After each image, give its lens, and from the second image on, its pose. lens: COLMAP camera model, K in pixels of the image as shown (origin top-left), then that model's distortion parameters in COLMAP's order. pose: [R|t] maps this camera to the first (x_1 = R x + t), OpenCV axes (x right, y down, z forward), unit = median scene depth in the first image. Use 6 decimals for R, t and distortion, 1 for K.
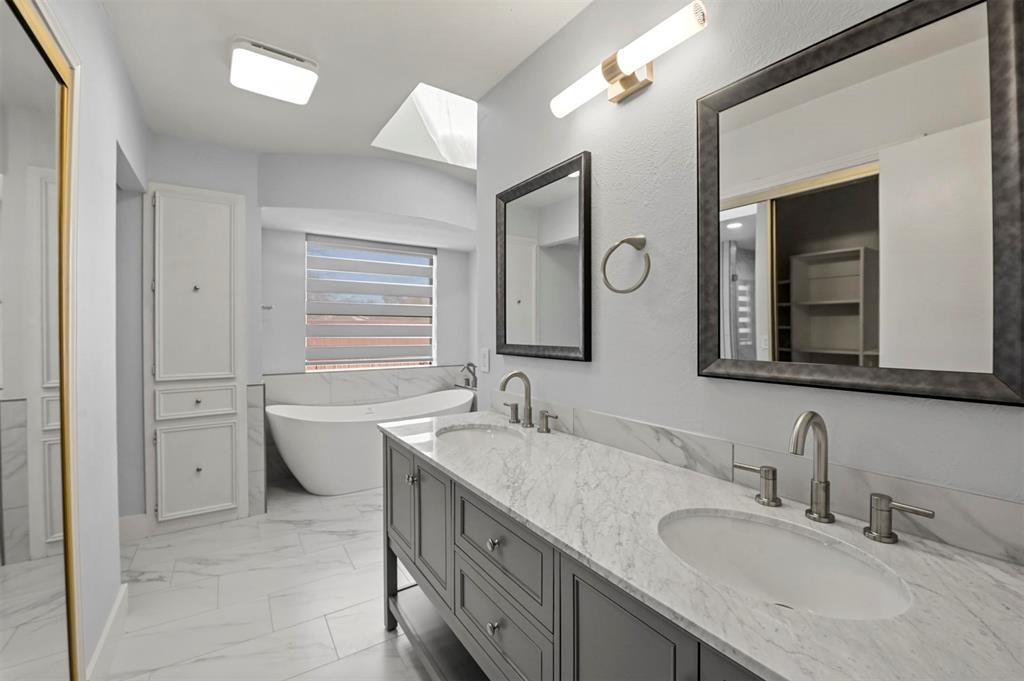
lens RADIAL K [[424.5, 0, 512.1], [0, 424.5, 332.3], [0, 0, 1]] dist [-0.000923, -0.000018]
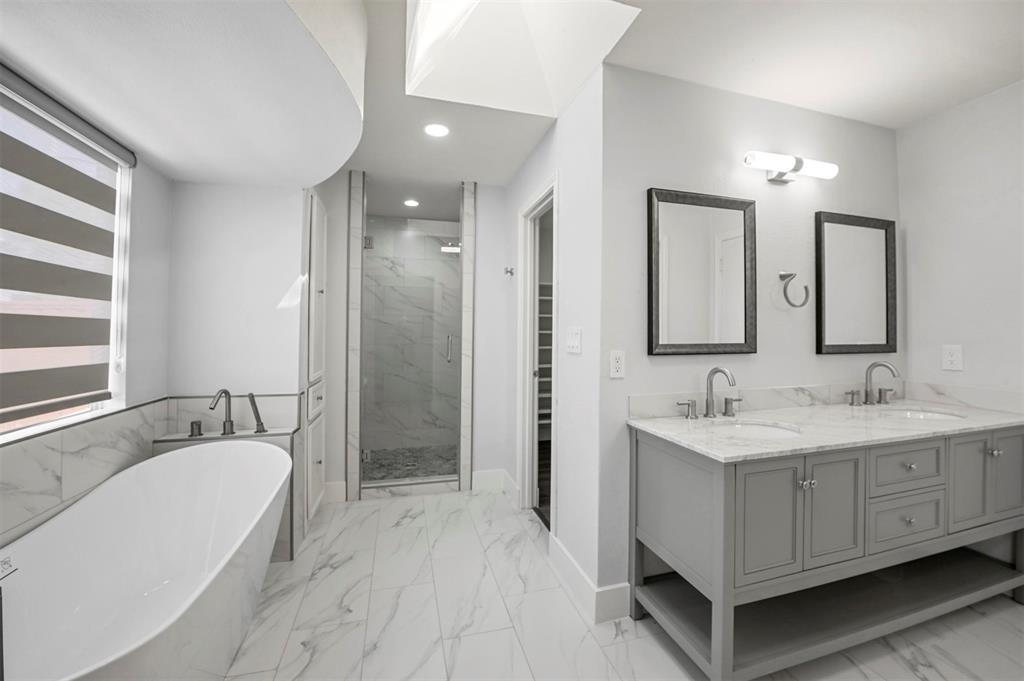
lens RADIAL K [[405.0, 0, 513.8], [0, 405.0, 334.3], [0, 0, 1]] dist [-0.023656, -0.000285]
pose [[0.307539, 0.004297, 0.951526, -1.182089], [0.005495, 0.999965, -0.006291, 0.011168], [-0.951520, 0.007164, 0.307505, 1.224897]]
